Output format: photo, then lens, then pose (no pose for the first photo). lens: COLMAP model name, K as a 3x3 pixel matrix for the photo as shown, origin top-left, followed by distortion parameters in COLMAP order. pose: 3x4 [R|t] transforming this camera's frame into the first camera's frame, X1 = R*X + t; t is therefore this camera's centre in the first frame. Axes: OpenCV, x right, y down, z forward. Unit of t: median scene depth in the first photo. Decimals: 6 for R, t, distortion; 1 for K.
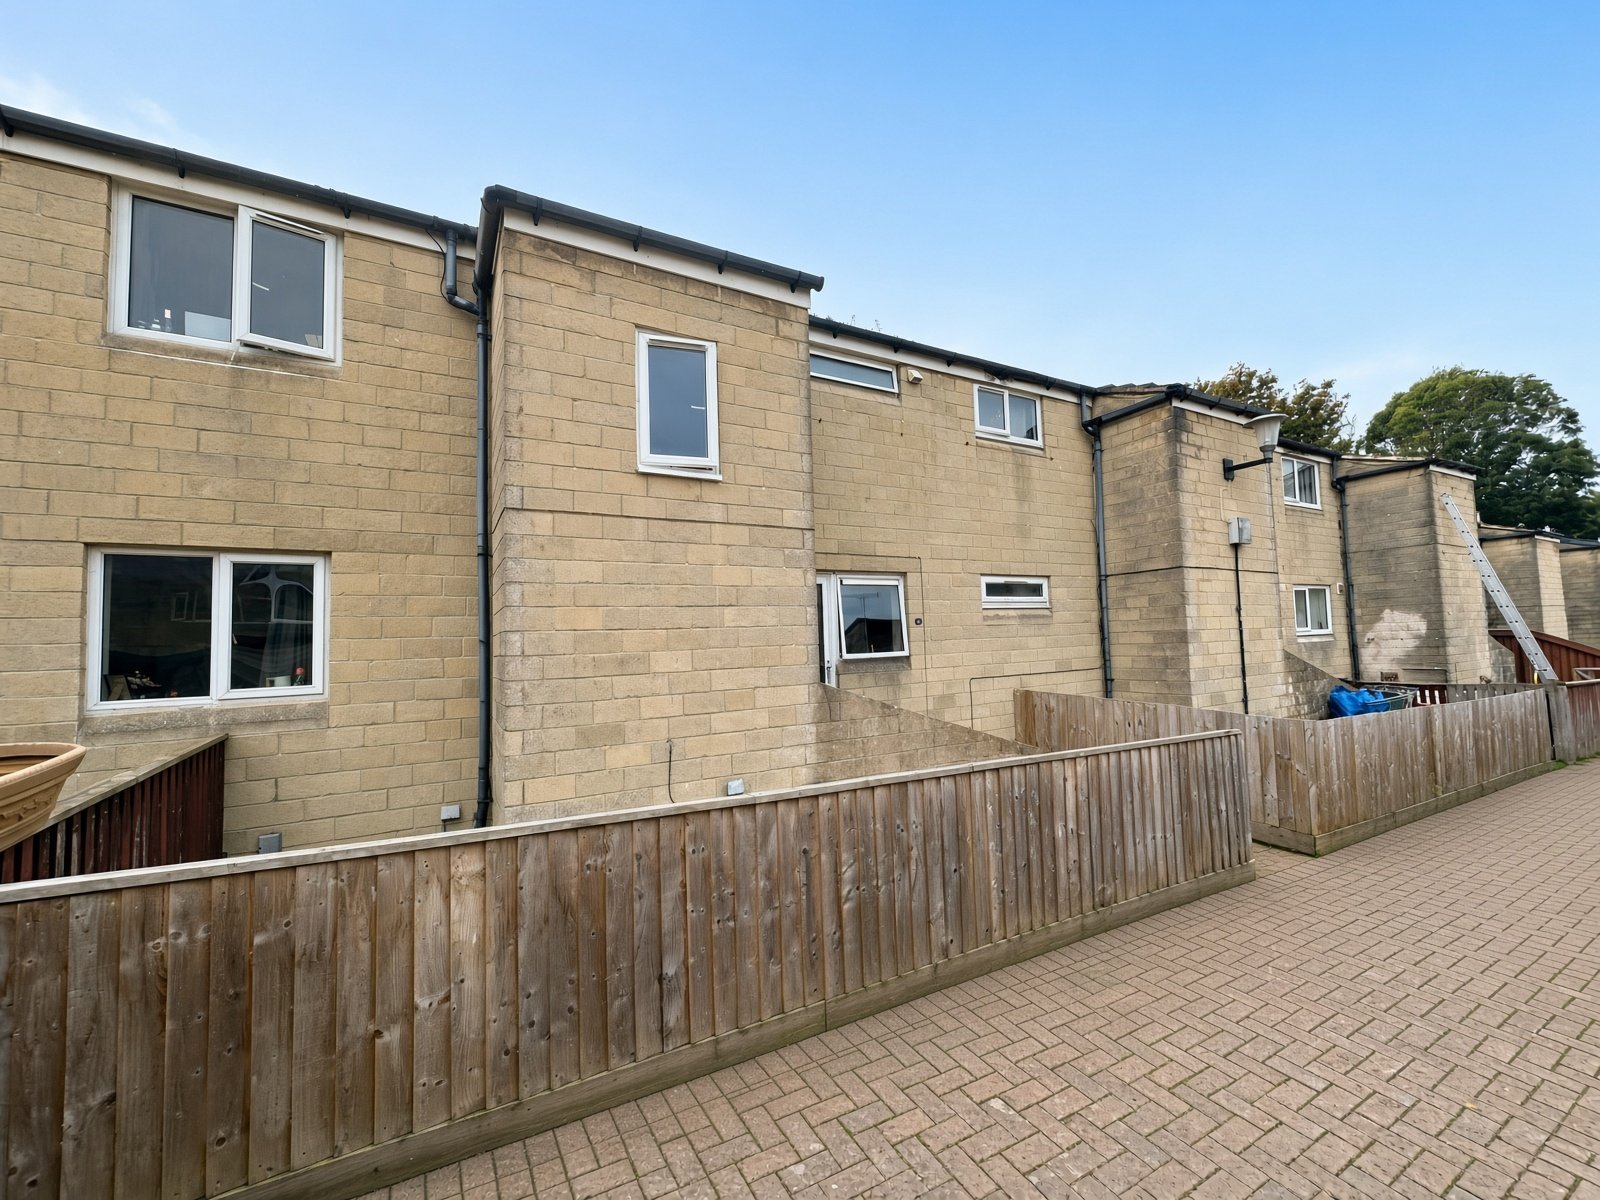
lens RADIAL K [[641.1, 0, 798.6], [0, 641.1, 602.9], [0, 0, 1]] dist [-0.001077, 0.000780]
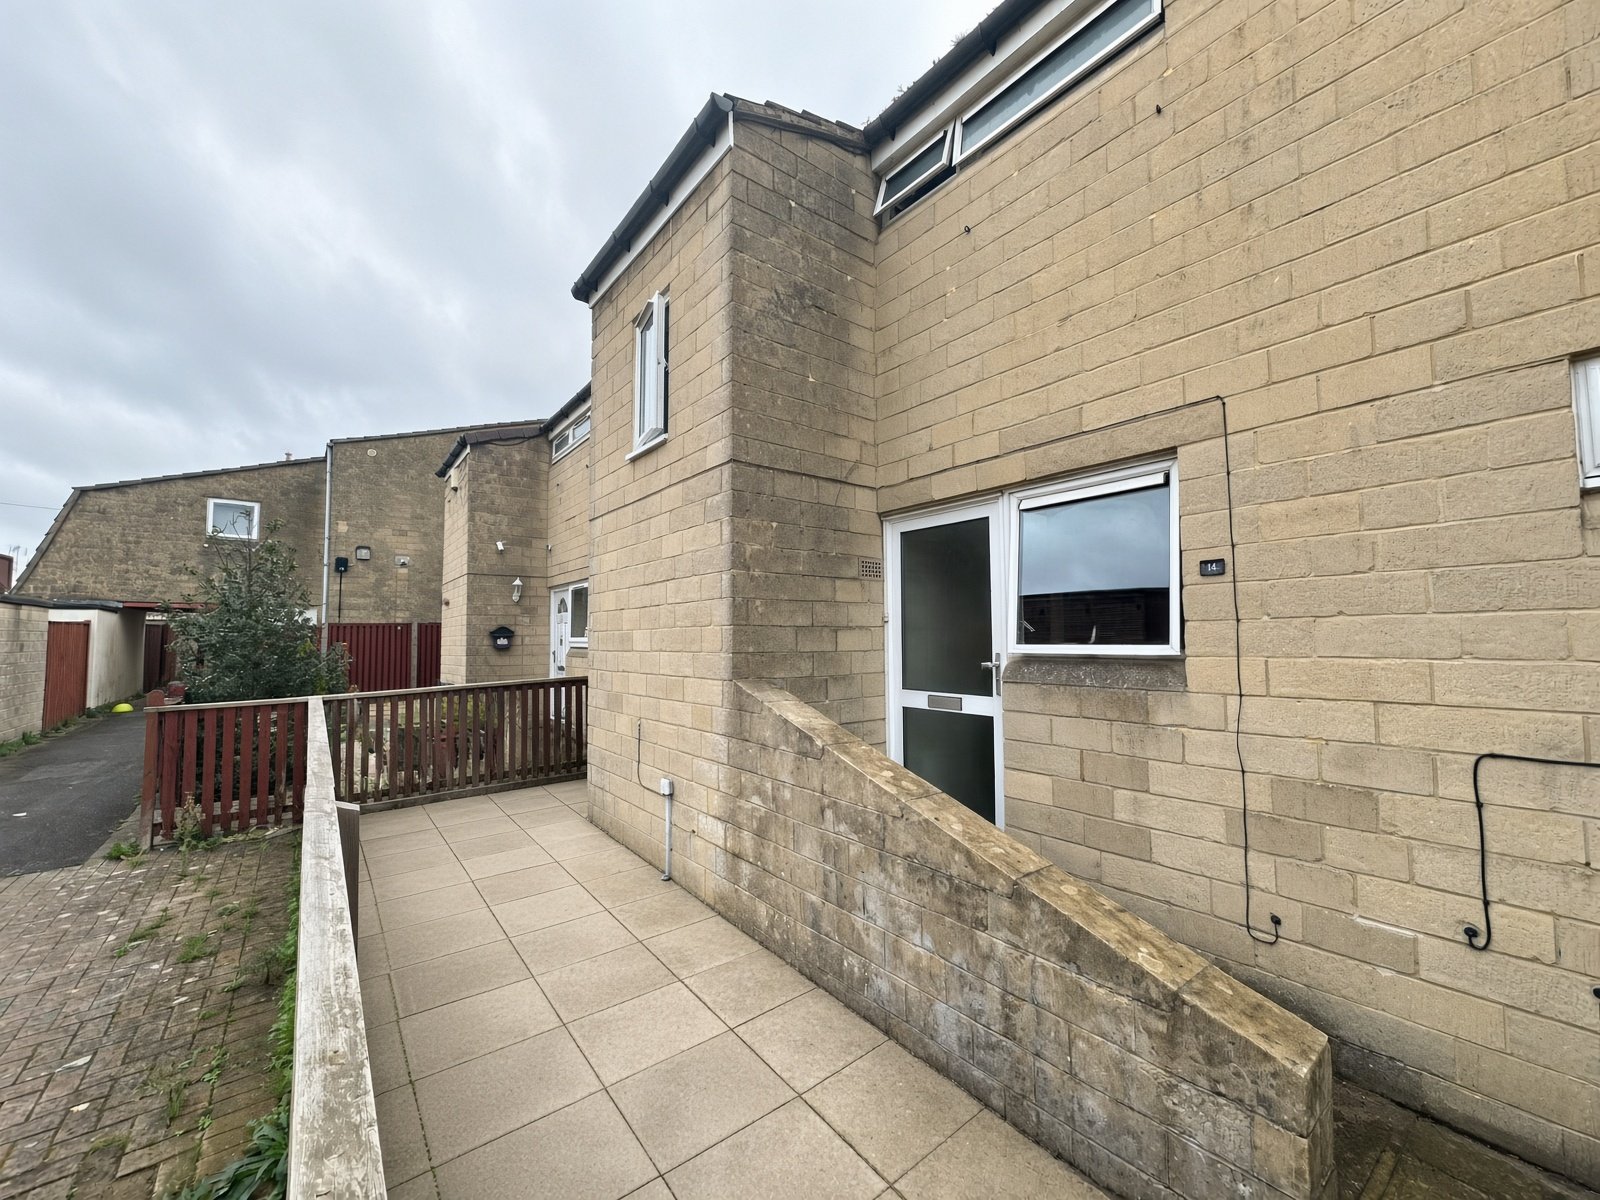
lens RADIAL K [[641.1, 0, 803.9], [0, 641.1, 599.9], [0, 0, 1]] dist [-0.001077, 0.000780]
pose [[0.137540, -0.027945, -0.990102, 0.690710], [0.061881, 0.997892, -0.019569, 0.053179], [0.988561, -0.058577, 0.138979, 0.929706]]
